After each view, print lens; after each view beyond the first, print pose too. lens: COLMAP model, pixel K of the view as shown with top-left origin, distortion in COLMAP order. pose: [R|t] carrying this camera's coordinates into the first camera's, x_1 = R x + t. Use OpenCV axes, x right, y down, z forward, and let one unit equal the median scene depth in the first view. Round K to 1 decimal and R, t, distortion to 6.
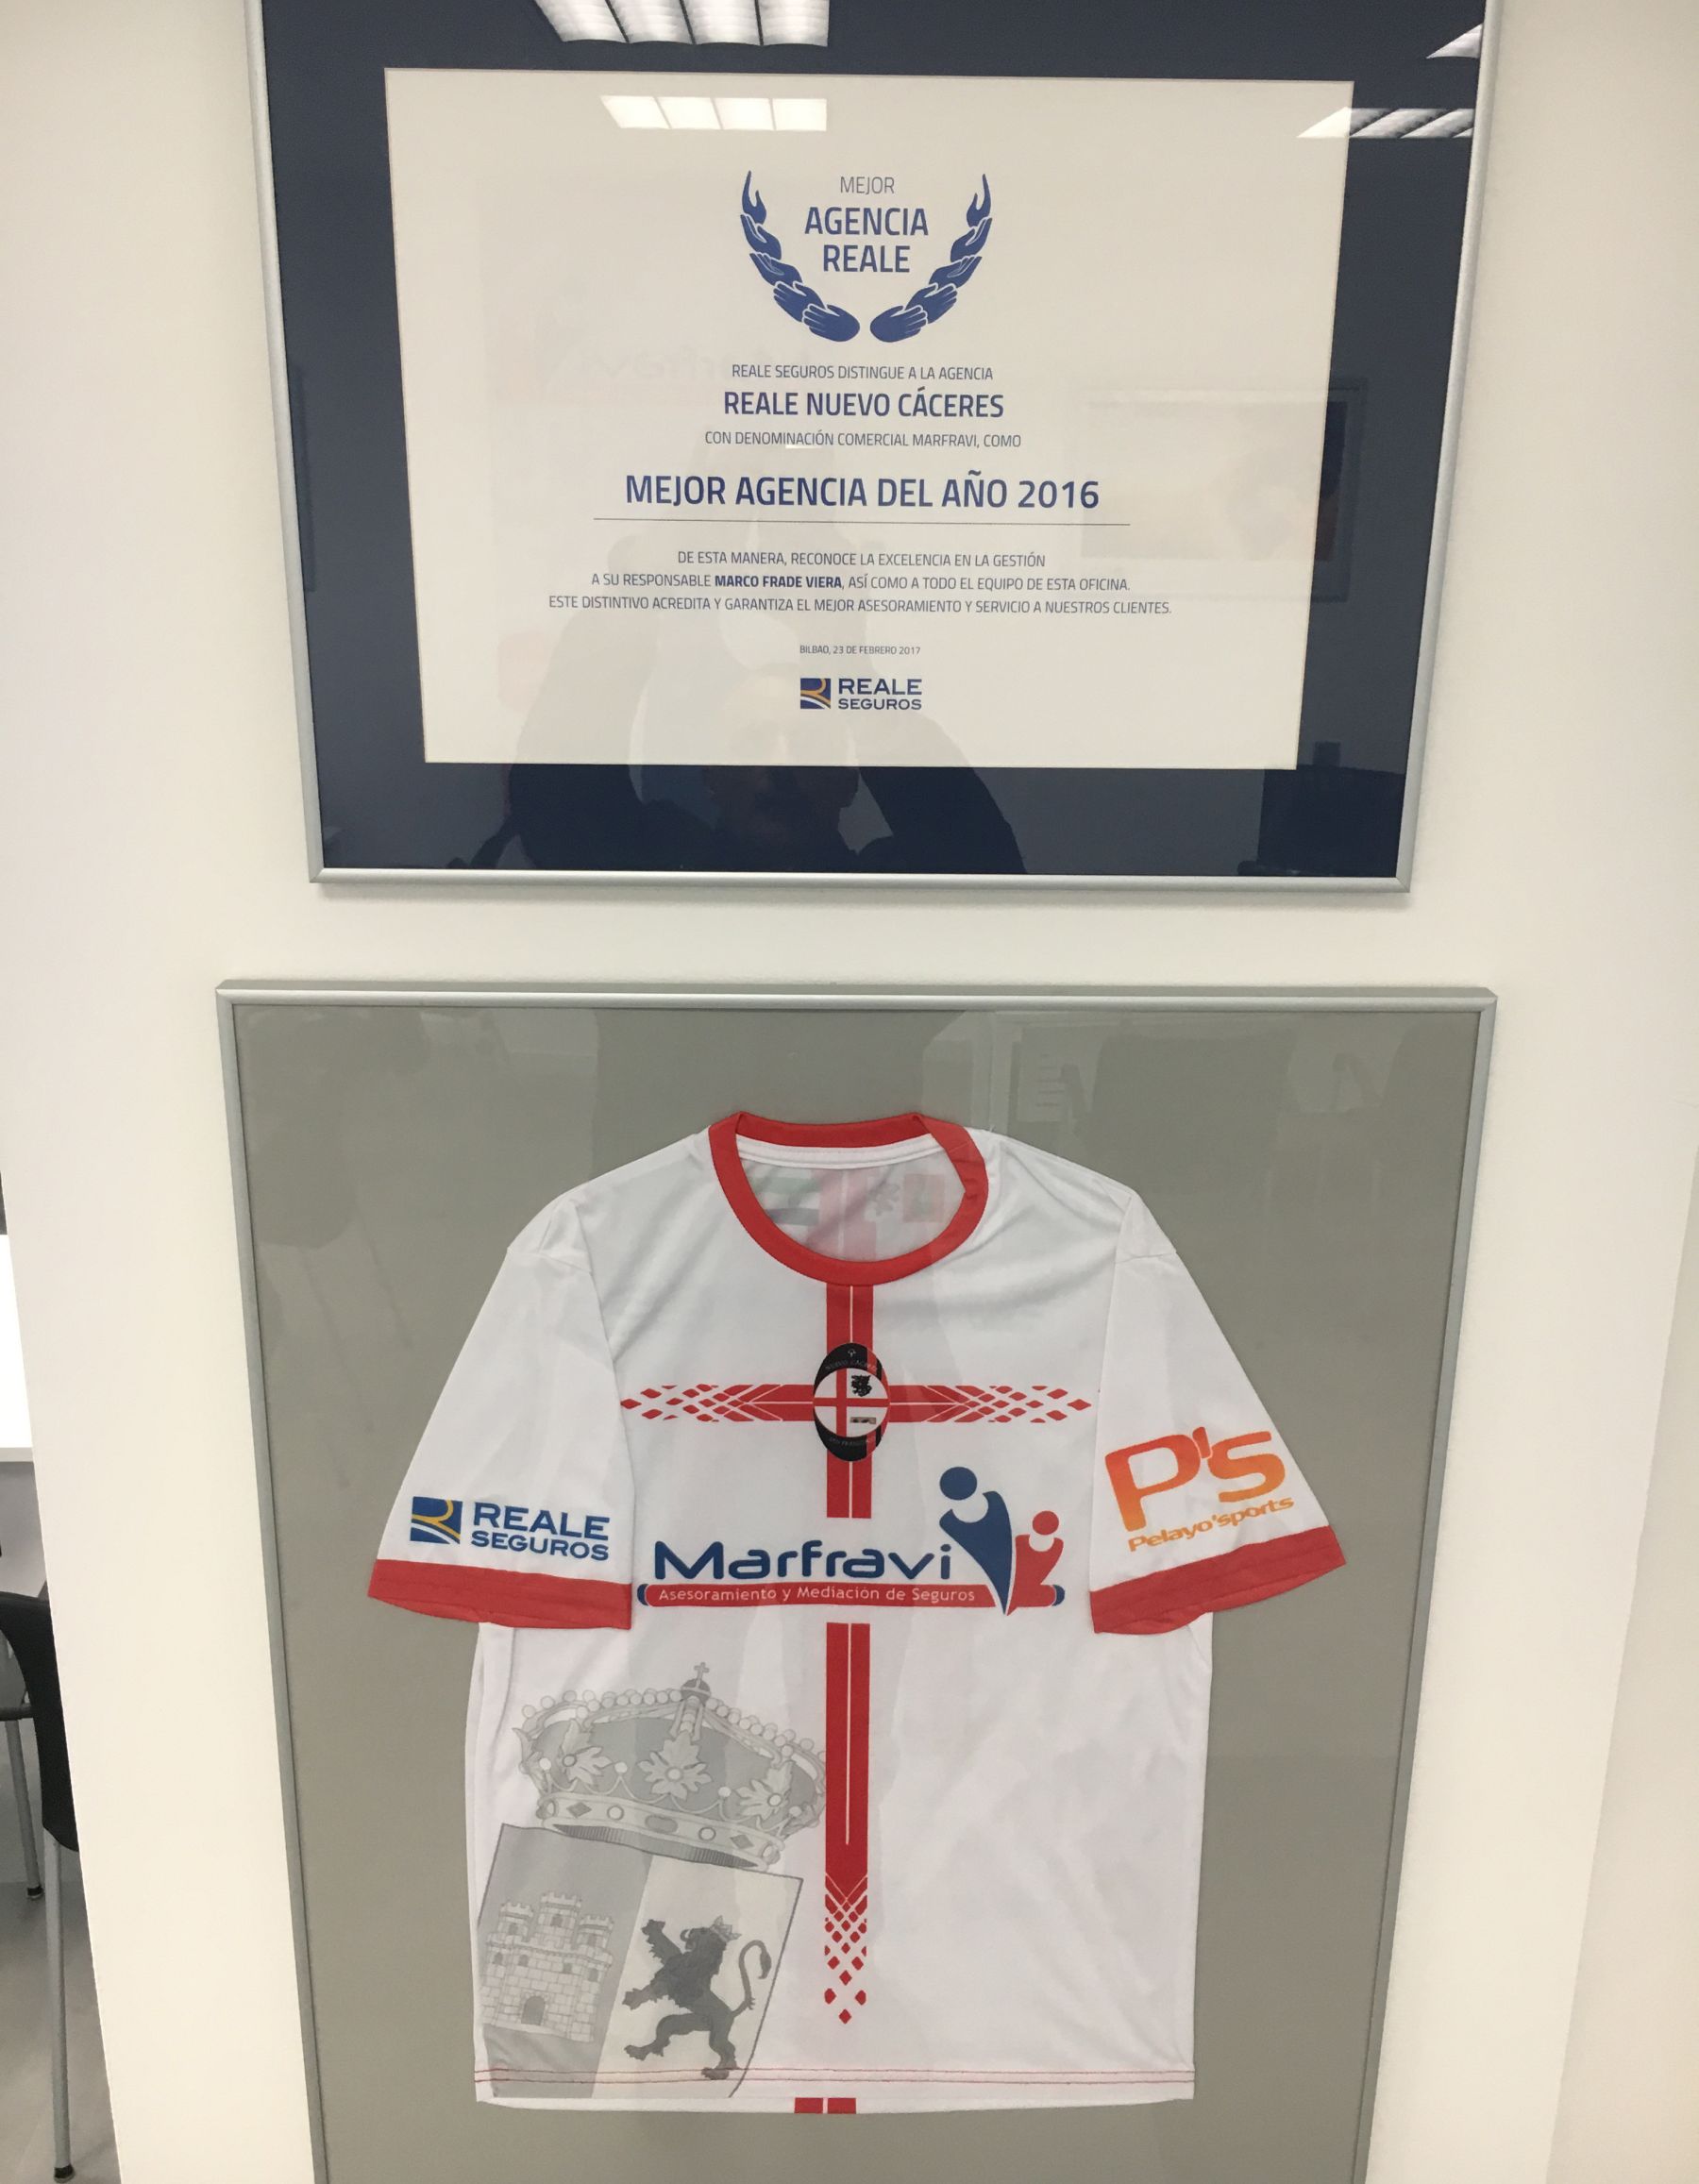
lens RADIAL K [[1925.8, 0, 833.4], [0, 1925.8, 1077.4], [0, 0, 1]] dist [0.034798, 0.003537]
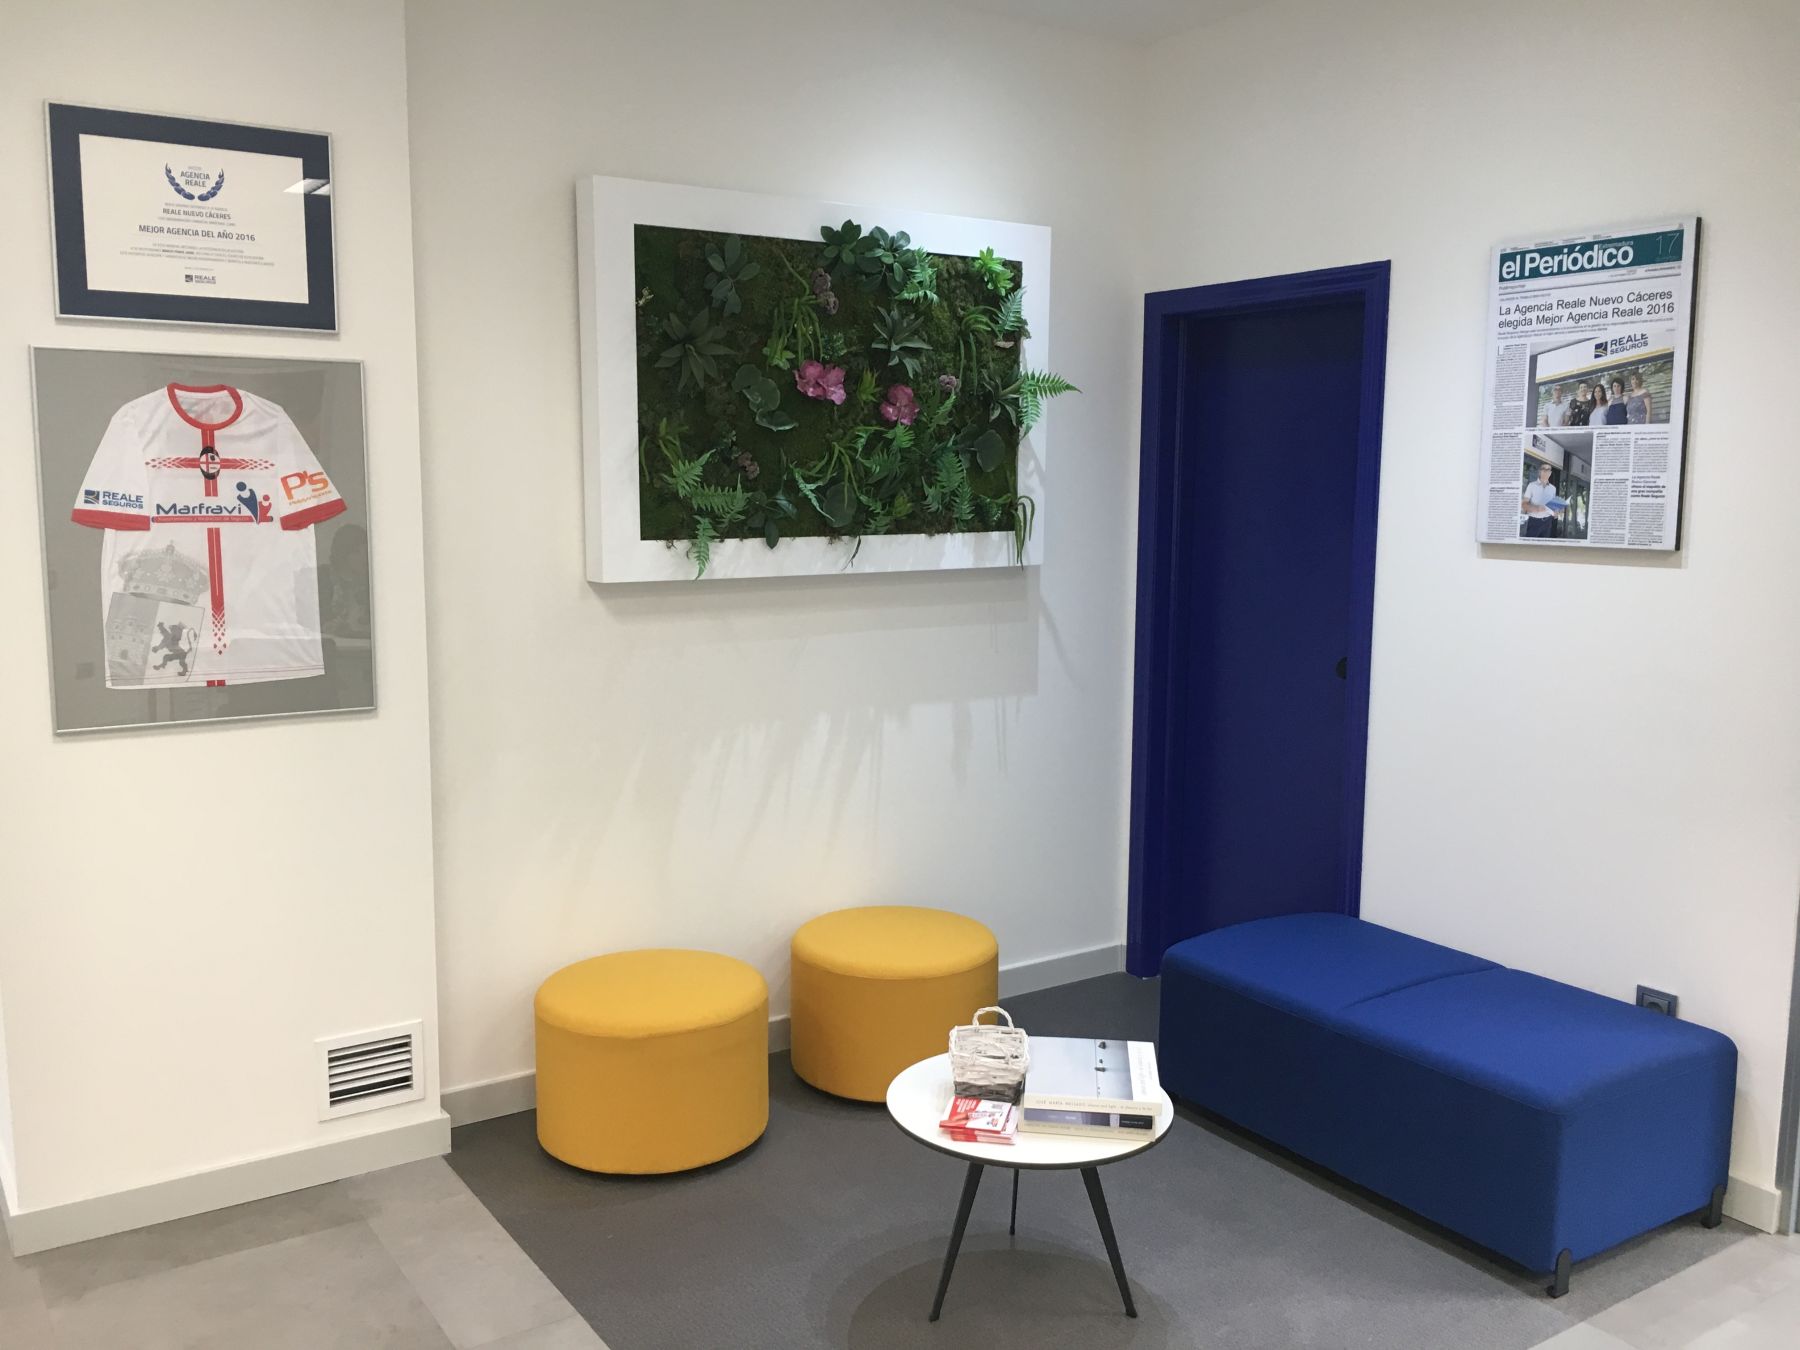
lens RADIAL K [[1535.4, 0, 893.5], [0, 1535.4, 677.5], [0, 0, 1]] dist [0.067505, -0.105664]
pose [[0.841346, -0.076598, 0.535041, -0.534810], [0.151755, 0.983565, -0.097823, 1.103145], [-0.518755, 0.163498, 0.839143, -2.265572]]
